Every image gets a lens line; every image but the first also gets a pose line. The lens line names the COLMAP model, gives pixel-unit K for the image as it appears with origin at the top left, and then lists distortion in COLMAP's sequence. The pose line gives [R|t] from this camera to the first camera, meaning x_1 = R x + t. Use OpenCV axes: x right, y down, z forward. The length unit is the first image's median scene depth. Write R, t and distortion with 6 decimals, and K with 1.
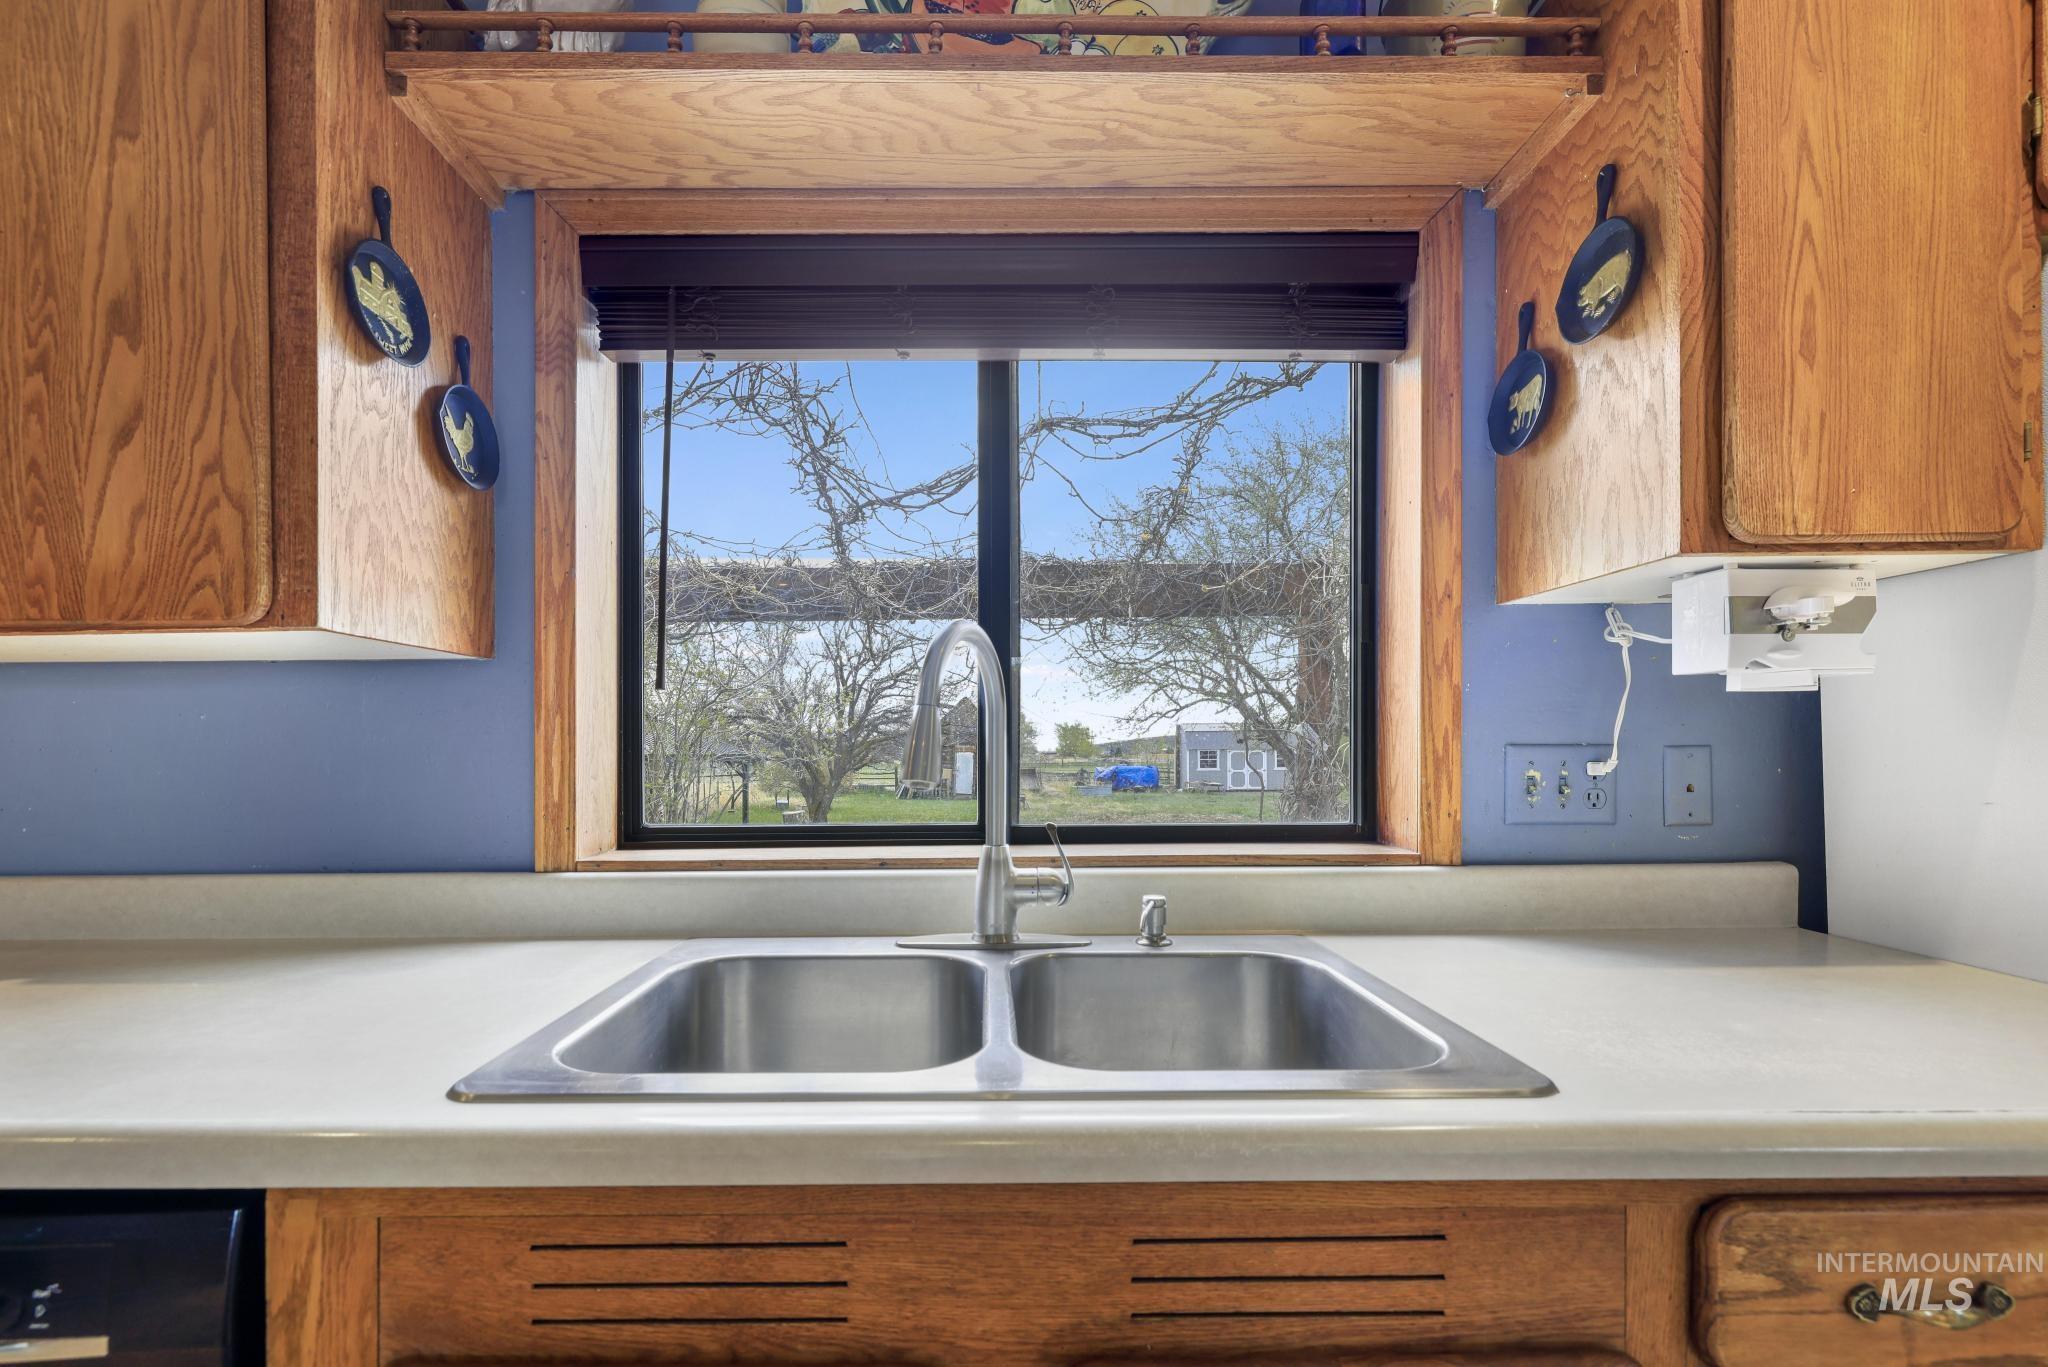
lens RADIAL K [[921.1, 0, 958.0], [0, 921.1, 750.2], [0, 0, 1]] dist [-0.013362, 0.001740]
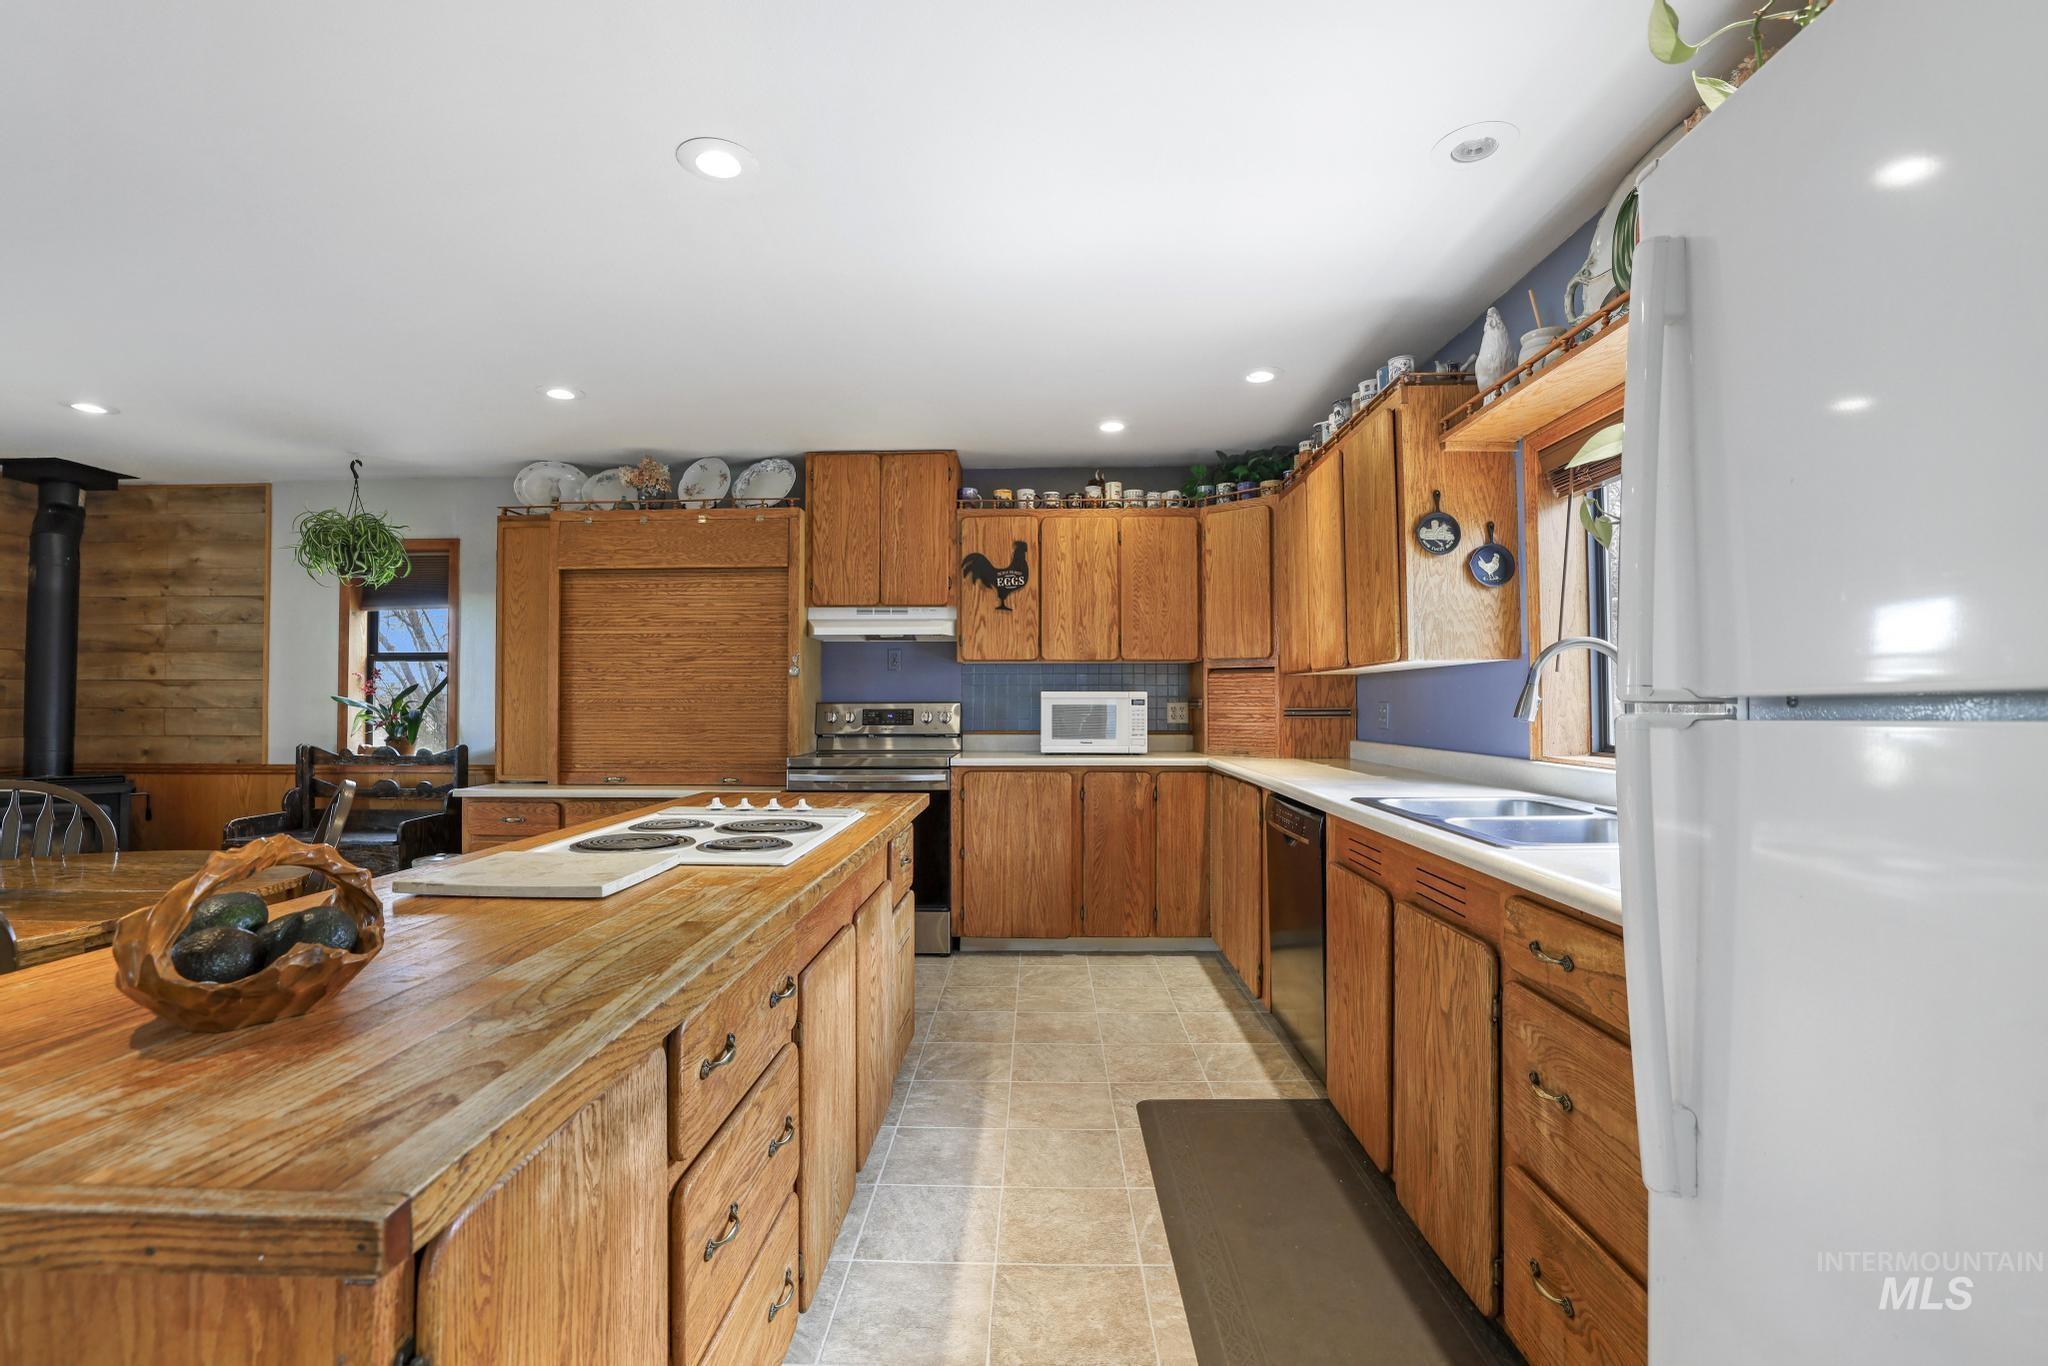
lens RADIAL K [[921.1, 0, 1023.5], [0, 921.1, 682.3], [0, 0, 1]] dist [-0.013362, 0.001740]
pose [[-0.026387, -0.017533, -0.999498, 2.058963], [0.008249, 0.999808, -0.017756, -0.019506], [0.999618, -0.008714, -0.026237, -0.135926]]
